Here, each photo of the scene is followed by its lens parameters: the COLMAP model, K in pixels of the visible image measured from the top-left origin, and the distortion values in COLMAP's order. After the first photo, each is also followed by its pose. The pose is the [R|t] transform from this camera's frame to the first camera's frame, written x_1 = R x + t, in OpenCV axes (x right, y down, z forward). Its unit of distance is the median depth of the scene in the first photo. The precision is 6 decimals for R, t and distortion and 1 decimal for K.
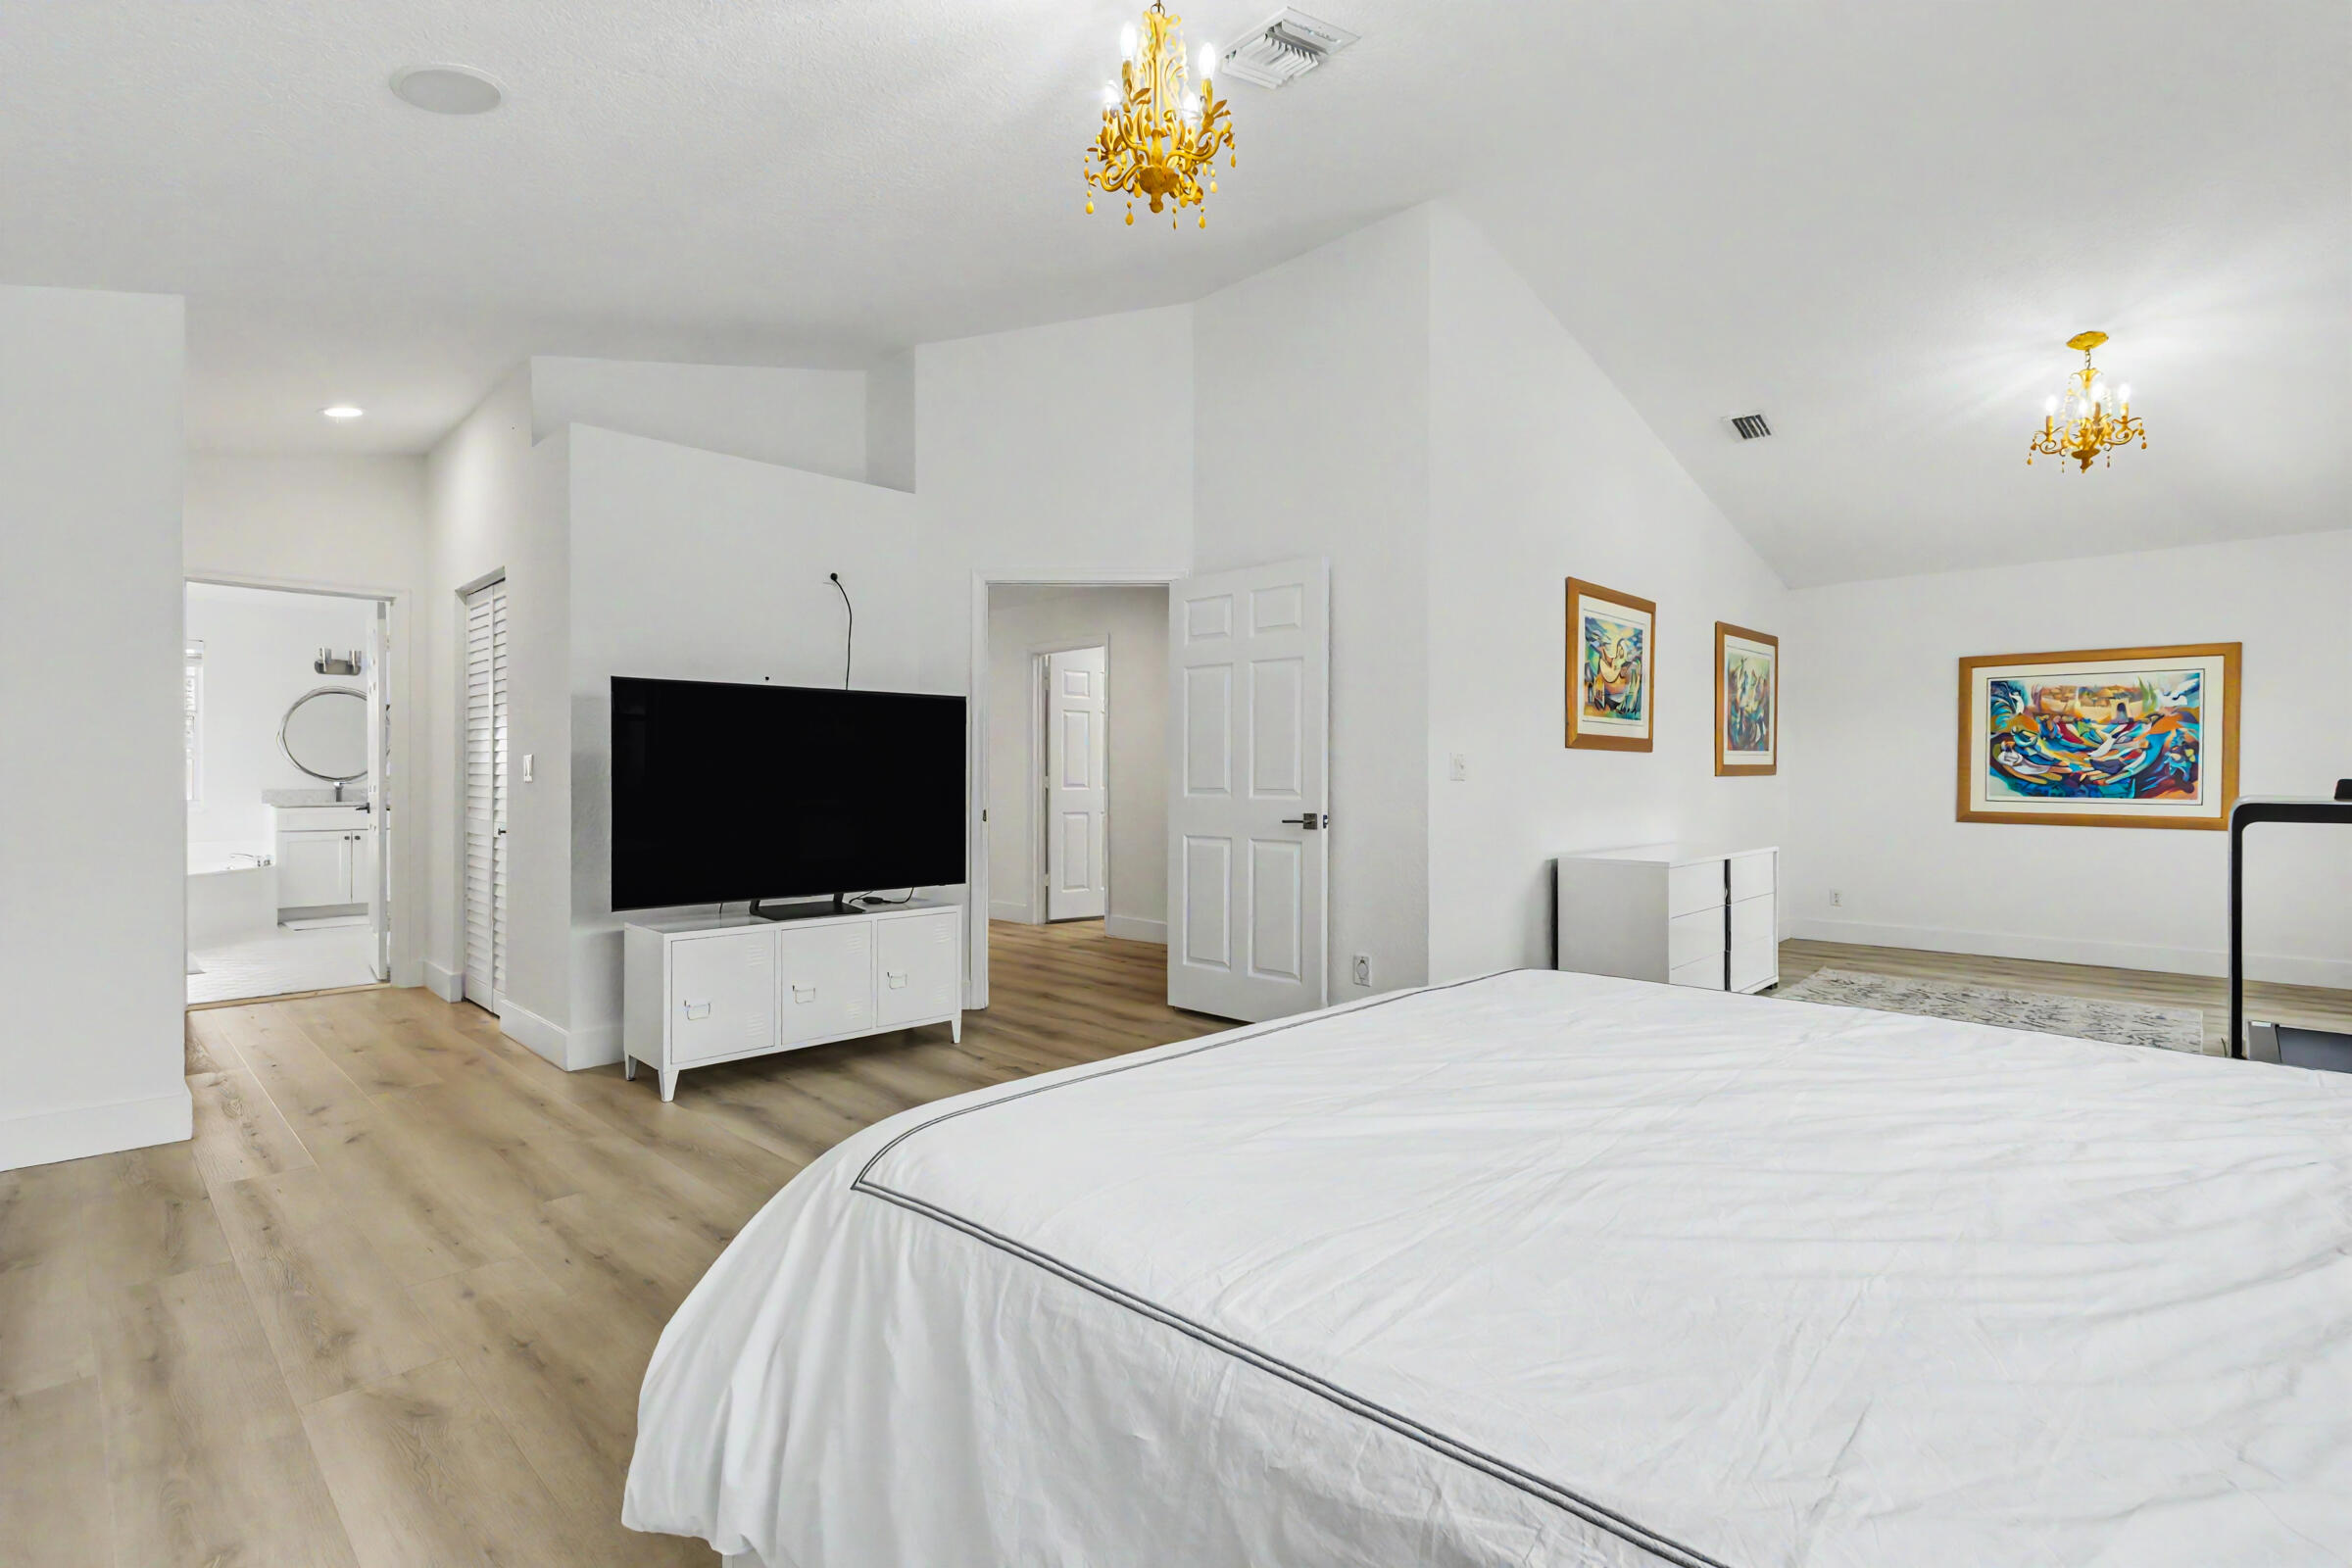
lens RADIAL K [[1096.4, 0, 1173.4], [0, 1096.4, 778.8], [0, 0, 1]] dist [0.002819, 0.000834]
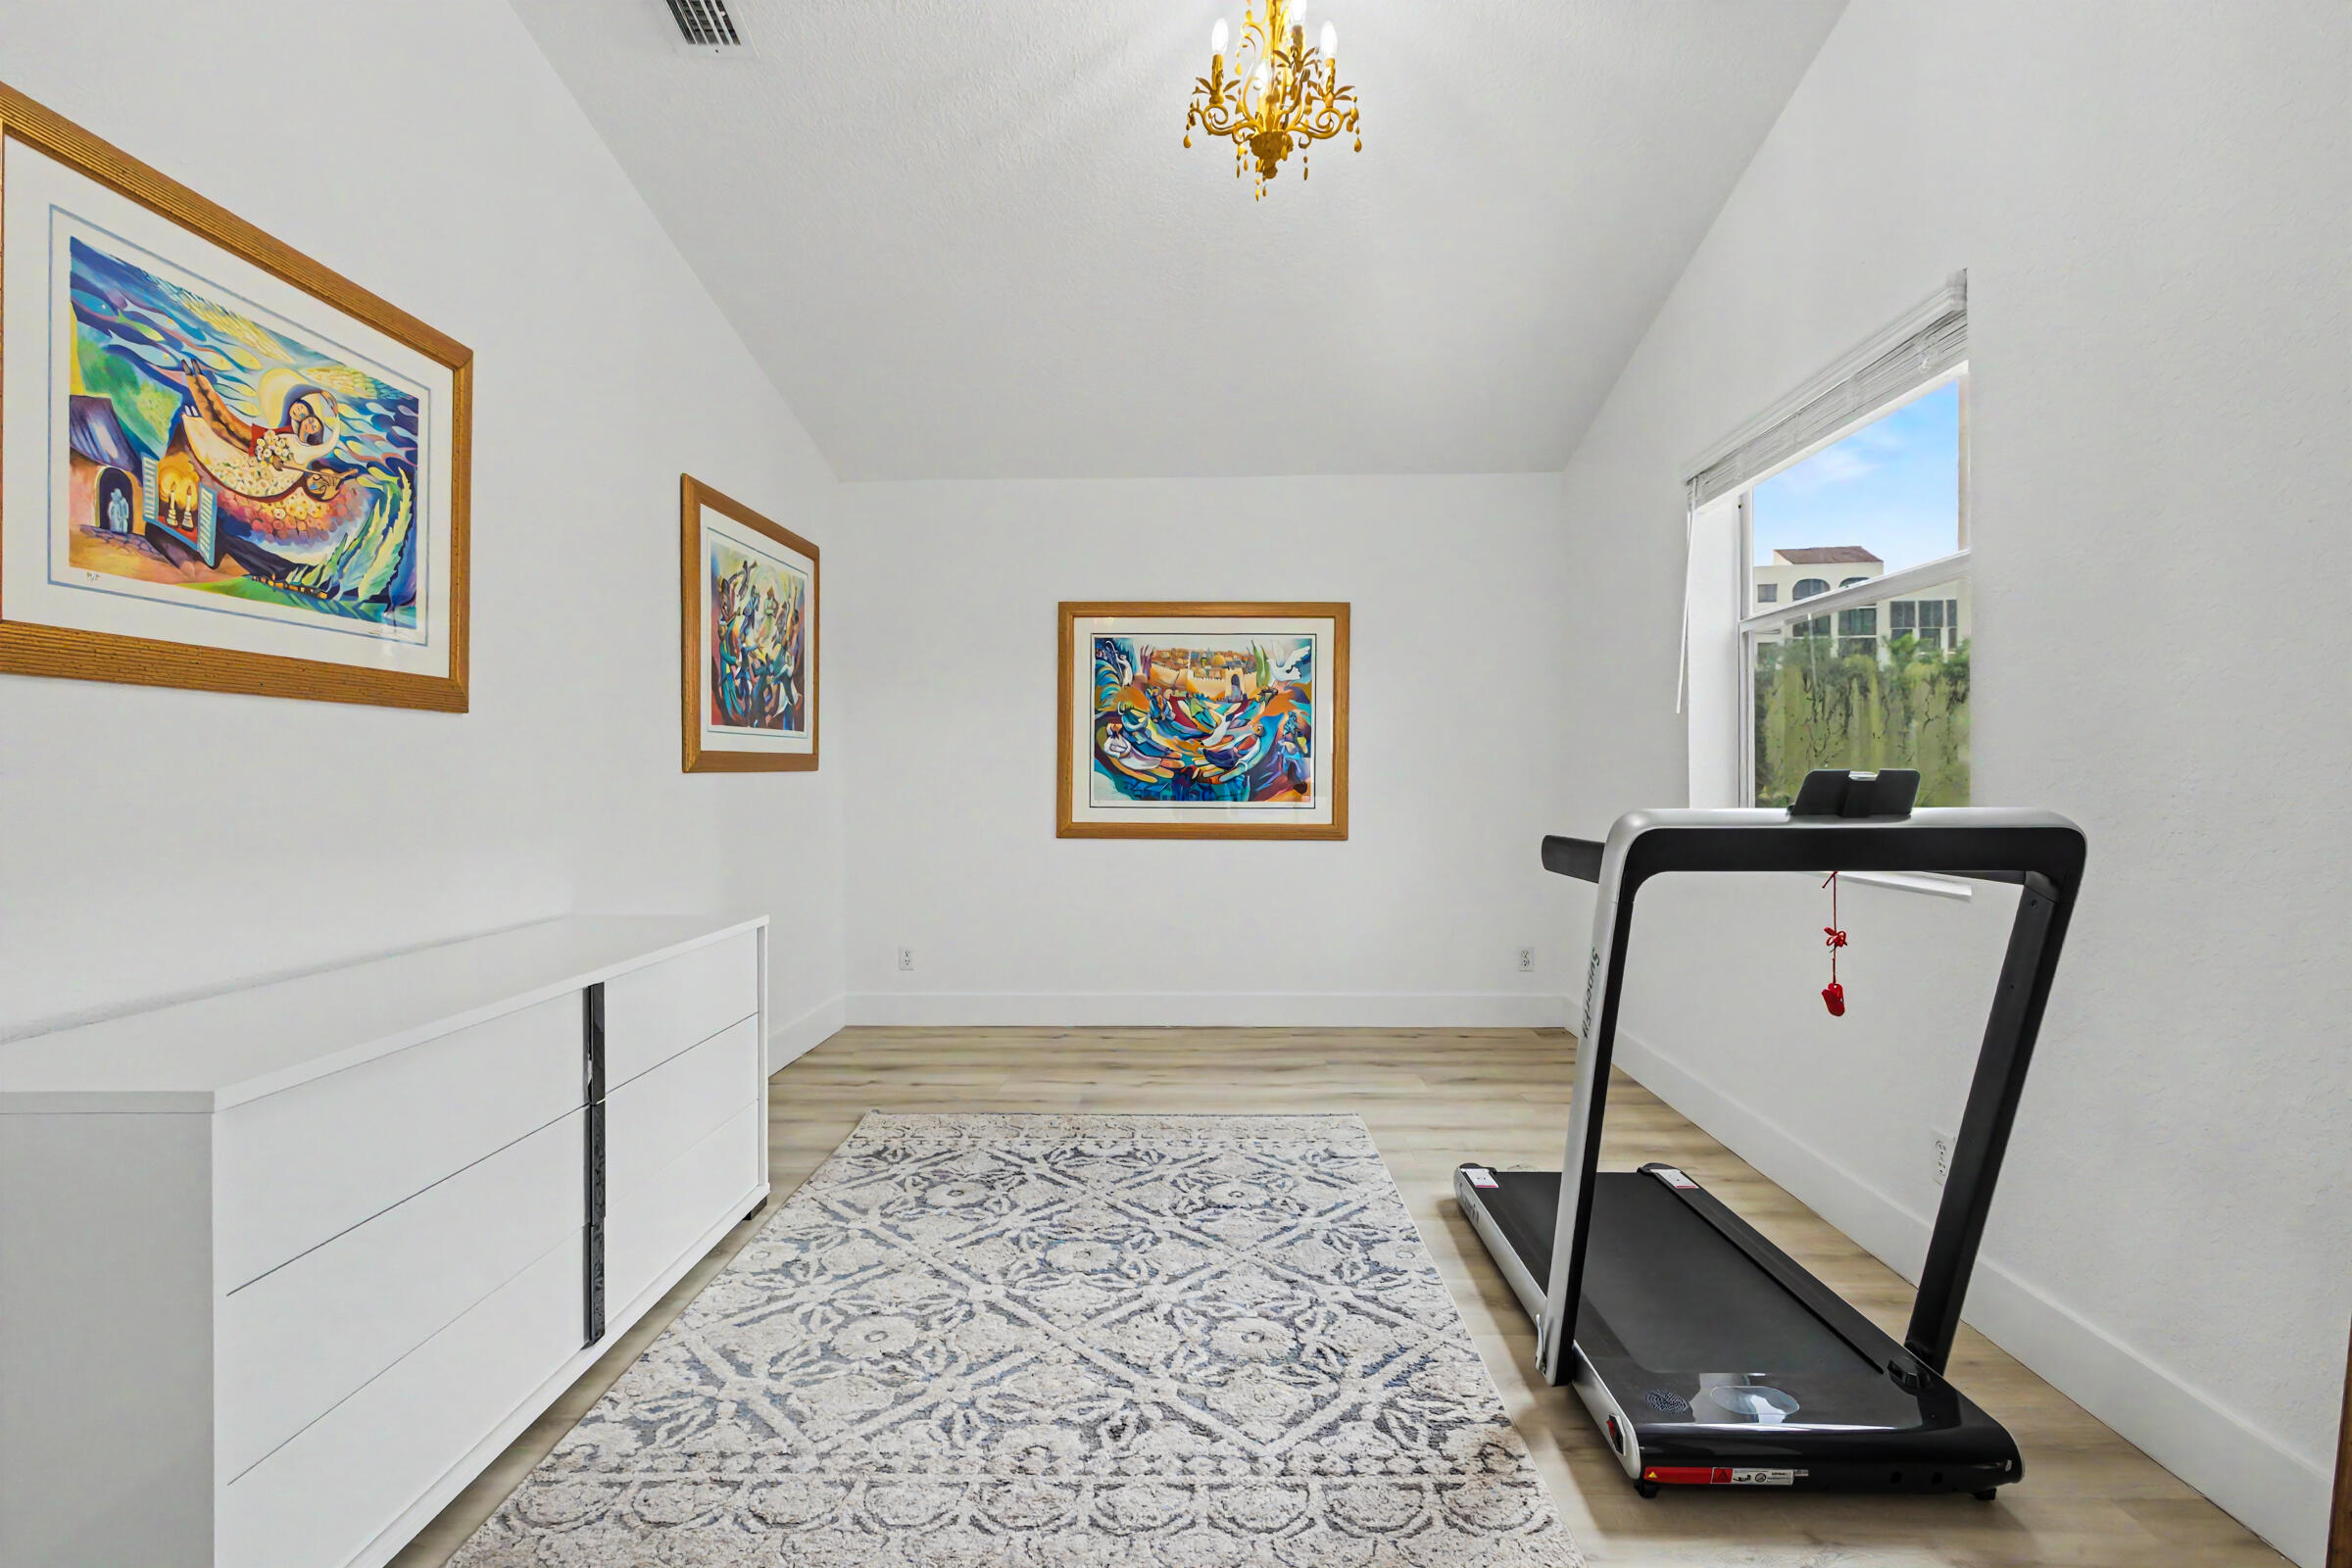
lens RADIAL K [[1096.4, 0, 1173.4], [0, 1096.4, 778.8], [0, 0, 1]] dist [0.002819, 0.000834]
pose [[0.739213, -0.003867, 0.673461, 0.321866], [0.003057, 0.999992, 0.002387, 0.000309], [-0.673465, 0.000294, 0.739219, 0.467851]]
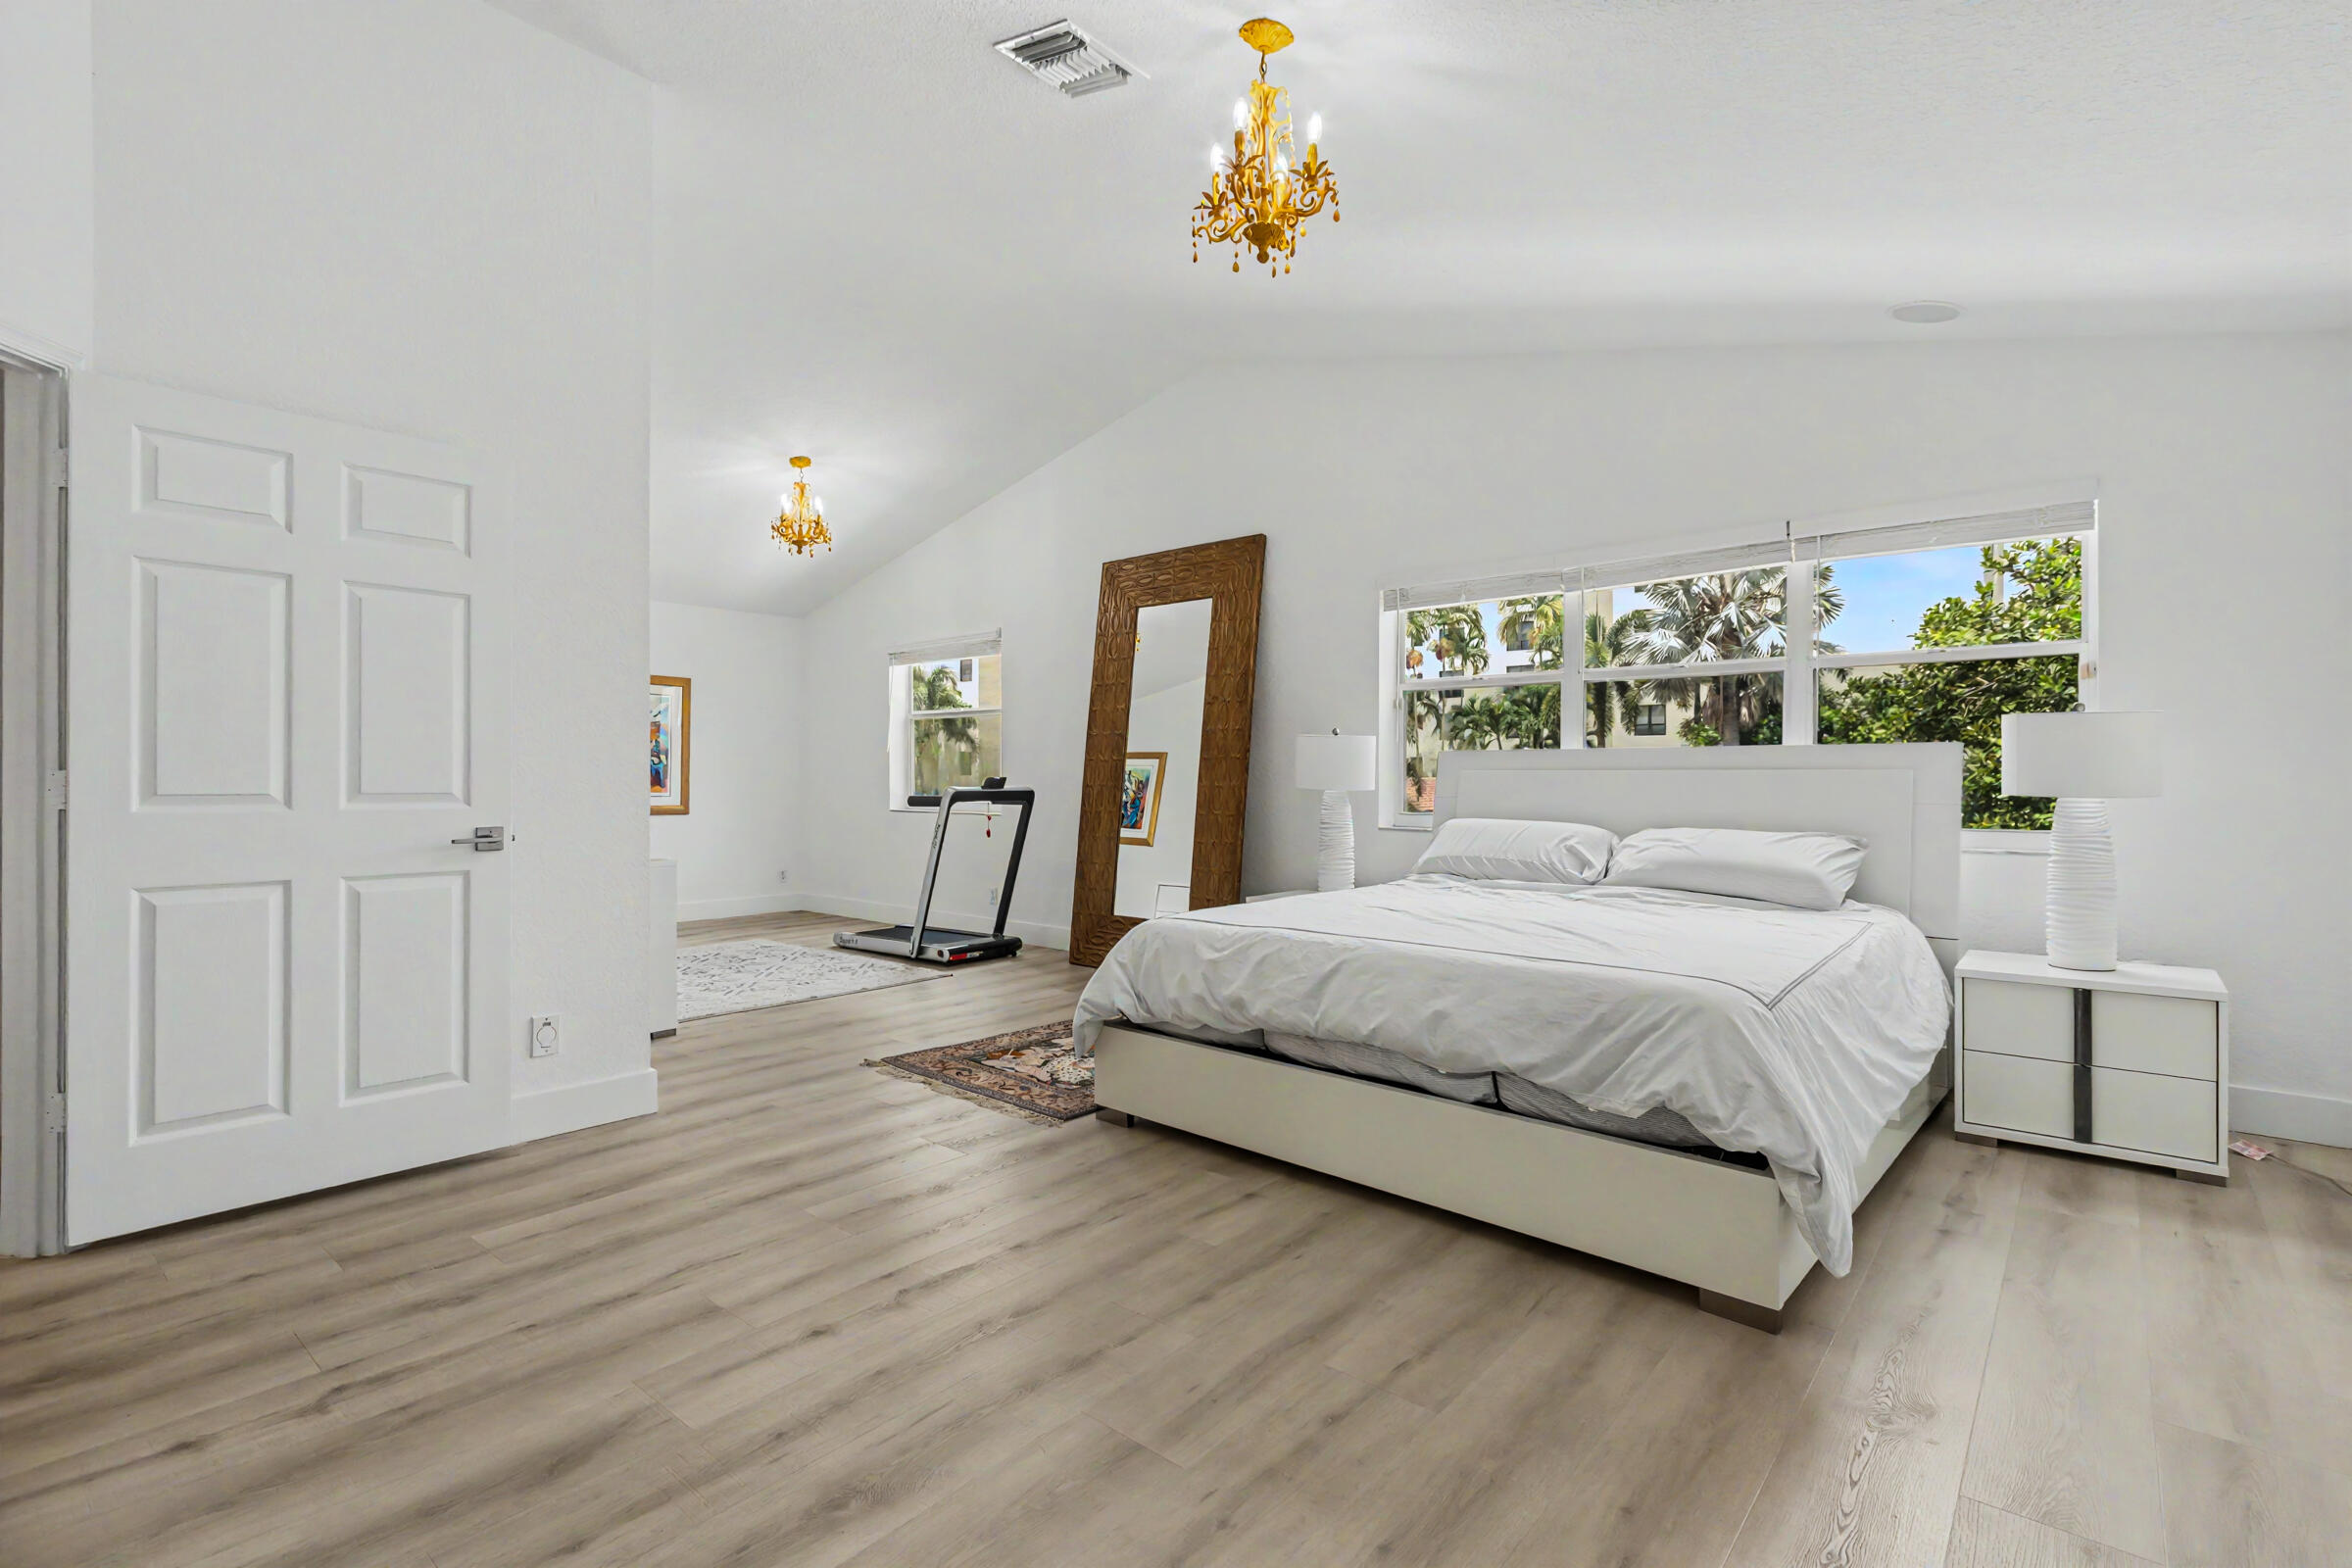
lens RADIAL K [[1066.8, 0, 1167.0], [0, 1066.8, 788.5], [0, 0, 1]] dist [-0.001696, 0.000213]
pose [[-0.046015, -0.007926, 0.998909, -0.363299], [-0.003654, 0.999963, 0.007766, 0.001208], [-0.998934, -0.003293, -0.046043, 0.432861]]
